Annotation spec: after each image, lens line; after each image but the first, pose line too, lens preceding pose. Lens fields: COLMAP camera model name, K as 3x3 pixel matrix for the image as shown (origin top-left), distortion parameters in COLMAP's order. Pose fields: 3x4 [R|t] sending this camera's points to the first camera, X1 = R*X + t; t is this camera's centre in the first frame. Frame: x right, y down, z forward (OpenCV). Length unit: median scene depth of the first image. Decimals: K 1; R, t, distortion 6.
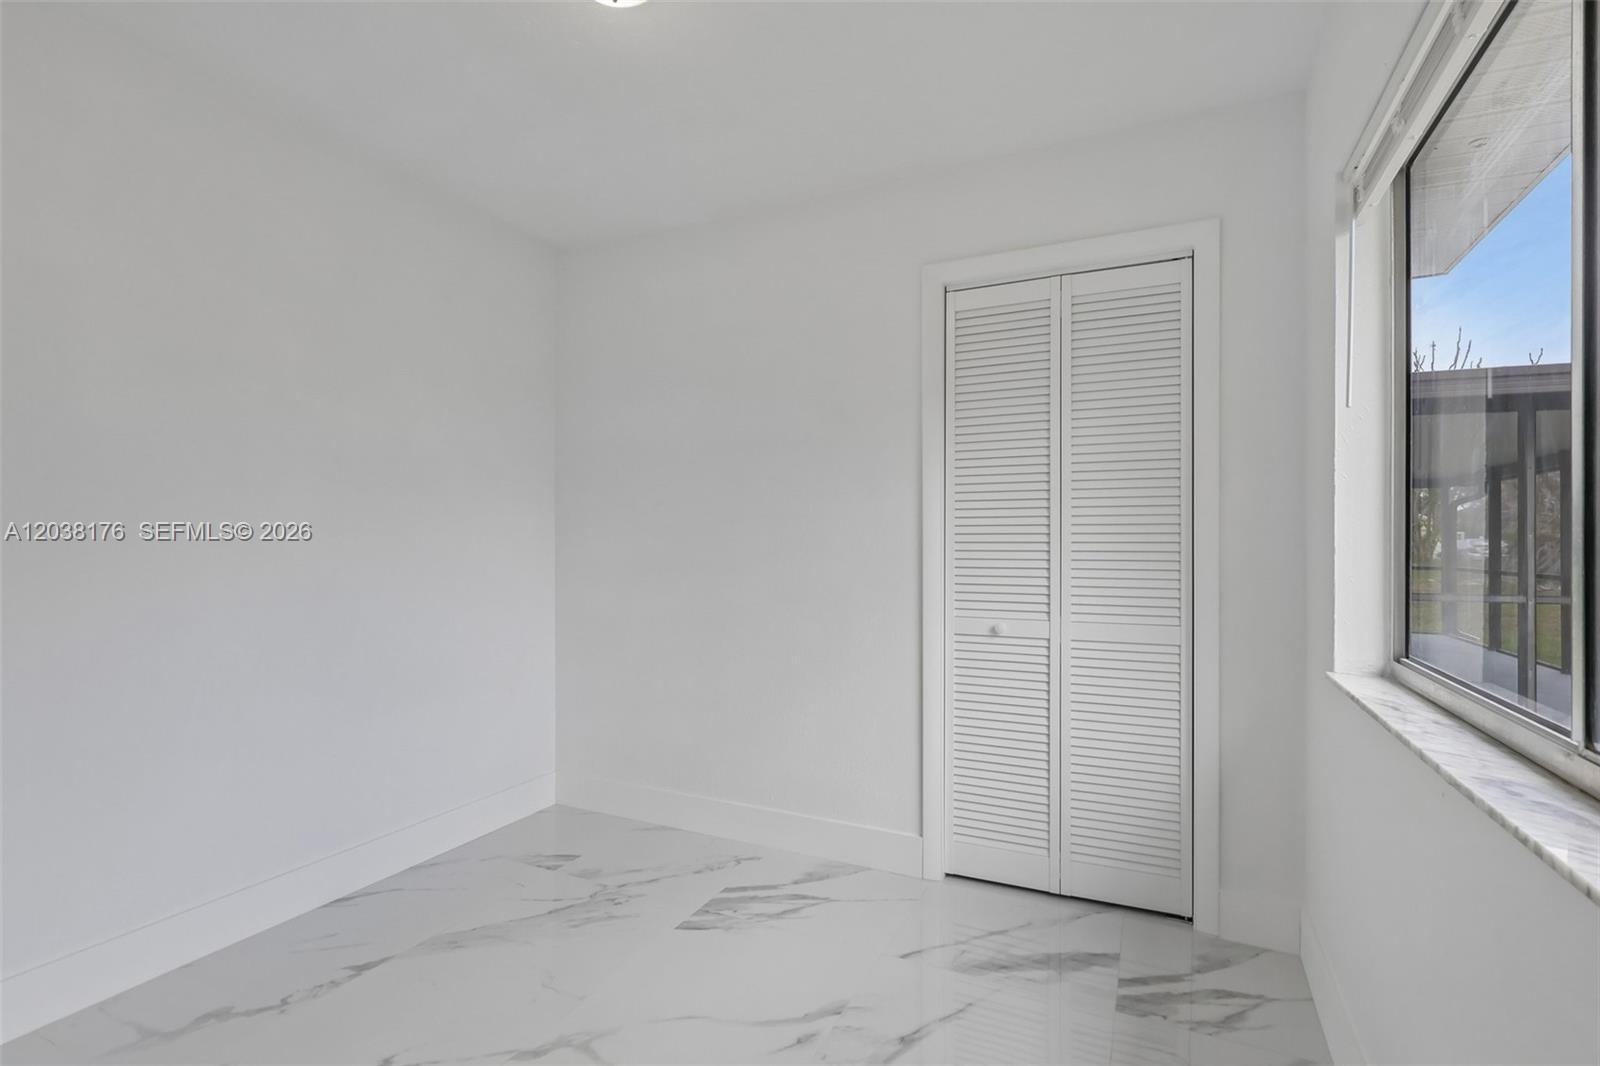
lens RADIAL K [[749.8, 0, 793.3], [0, 749.8, 543.3], [0, 0, 1]] dist [-0.001466, 0.000410]
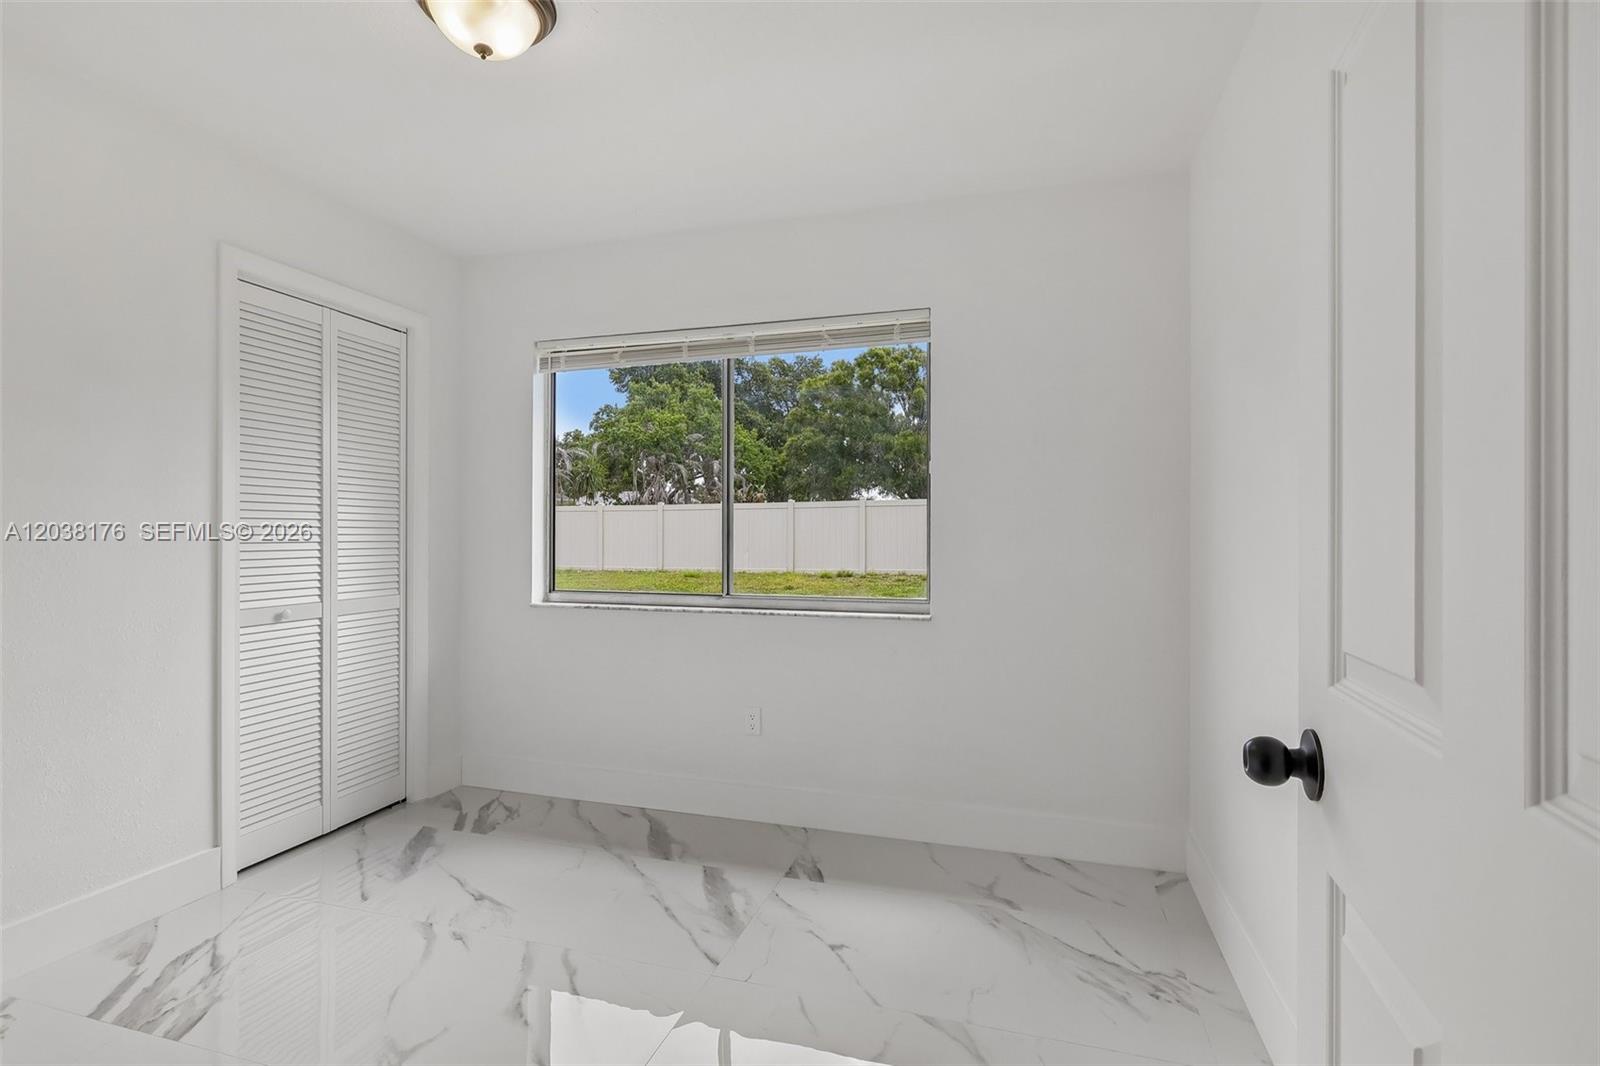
lens RADIAL K [[749.8, 0, 793.3], [0, 749.8, 543.3], [0, 0, 1]] dist [-0.001466, 0.000410]
pose [[-0.161635, -0.002276, 0.986848, -0.972072], [-0.002123, 0.999996, 0.001959, 0.010066], [-0.986848, -0.001779, -0.161639, 0.495409]]
